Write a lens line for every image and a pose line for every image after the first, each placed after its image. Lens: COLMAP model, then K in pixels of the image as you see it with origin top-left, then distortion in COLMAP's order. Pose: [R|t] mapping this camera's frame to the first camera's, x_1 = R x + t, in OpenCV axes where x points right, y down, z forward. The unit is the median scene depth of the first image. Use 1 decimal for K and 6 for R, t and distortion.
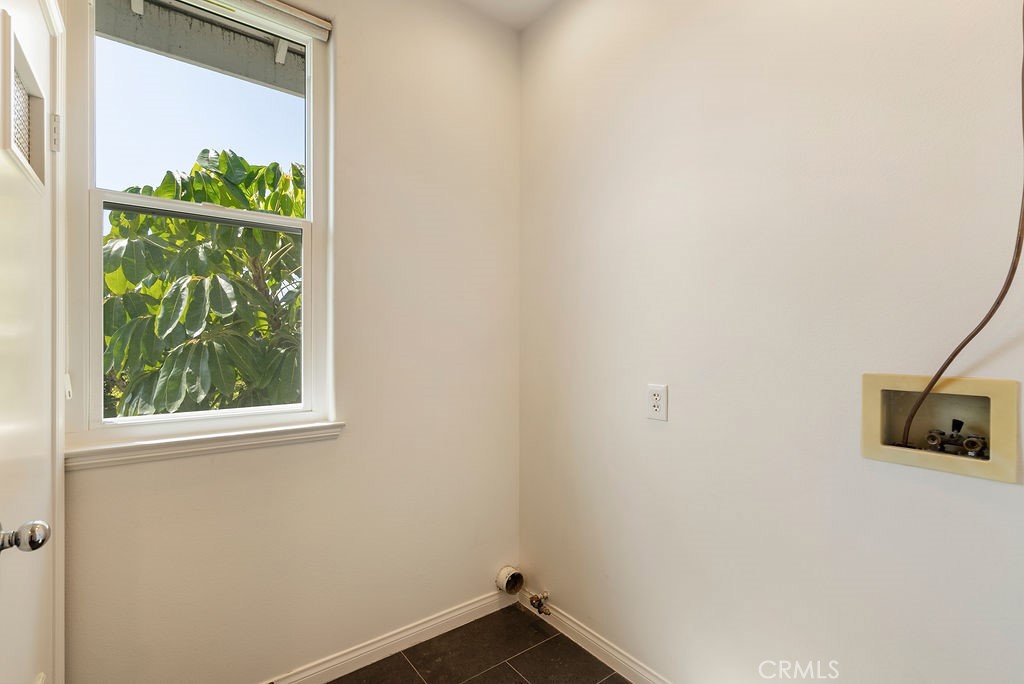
lens RADIAL K [[473.4, 0, 516.7], [0, 473.4, 344.7], [0, 0, 1]] dist [0.005559, 0.000330]
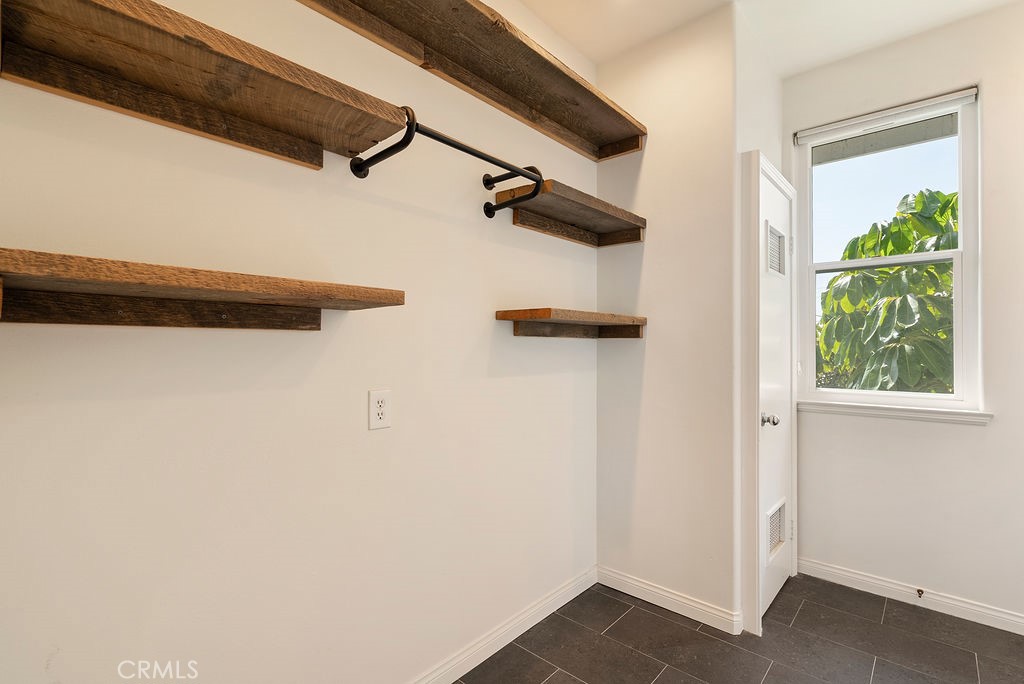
lens RADIAL K [[473.4, 0, 515.0], [0, 473.4, 344.3], [0, 0, 1]] dist [0.005559, 0.000330]
pose [[0.193368, -0.006702, -0.981103, 0.465877], [-0.000369, 0.999976, -0.006904, -0.000248], [0.981126, 0.001697, 0.193361, -0.330584]]
